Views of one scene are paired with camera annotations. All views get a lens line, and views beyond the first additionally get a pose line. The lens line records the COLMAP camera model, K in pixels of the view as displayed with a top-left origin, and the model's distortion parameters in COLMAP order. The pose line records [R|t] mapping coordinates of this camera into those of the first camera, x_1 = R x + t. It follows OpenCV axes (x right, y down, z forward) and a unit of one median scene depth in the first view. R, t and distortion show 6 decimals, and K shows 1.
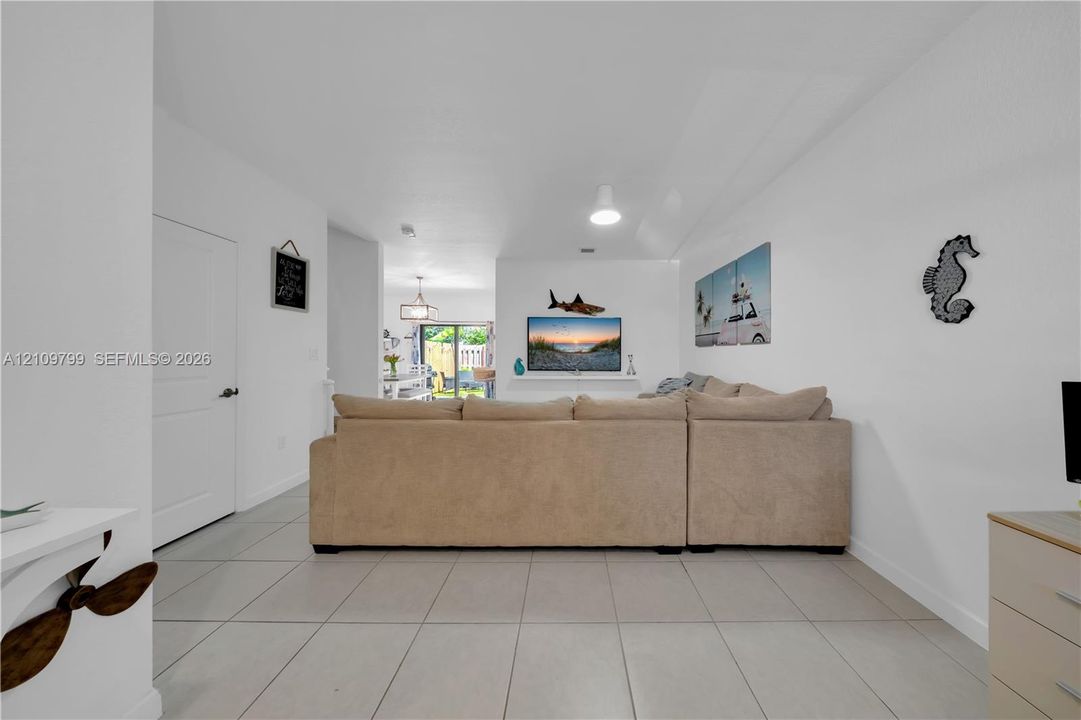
lens RADIAL K [[310.1, 0, 540.5], [0, 310.1, 360.0], [0, 0, 1]] dist [-0.006356, -0.000067]
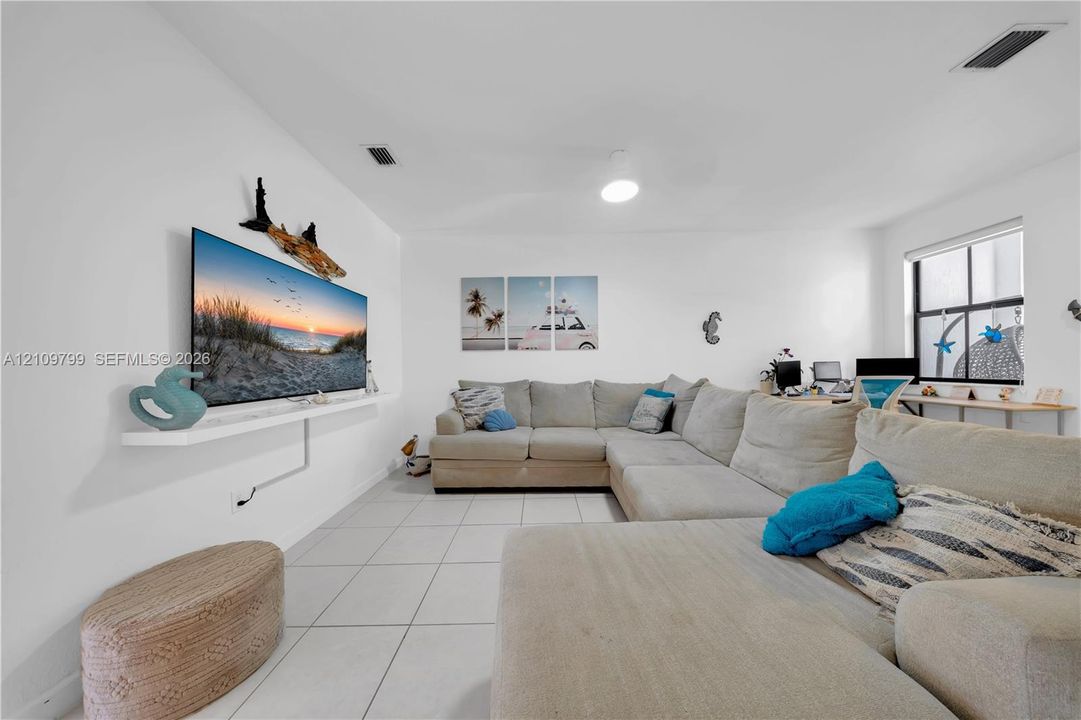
lens RADIAL K [[334.1, 0, 541.3], [0, 334.1, 379.0], [0, 0, 1]] dist [-0.000119, -0.000014]
pose [[-0.039205, -0.033086, 0.998683, -0.461132], [0.032051, 0.998896, 0.034351, 0.010183], [-0.998717, 0.033355, -0.038101, 0.814255]]
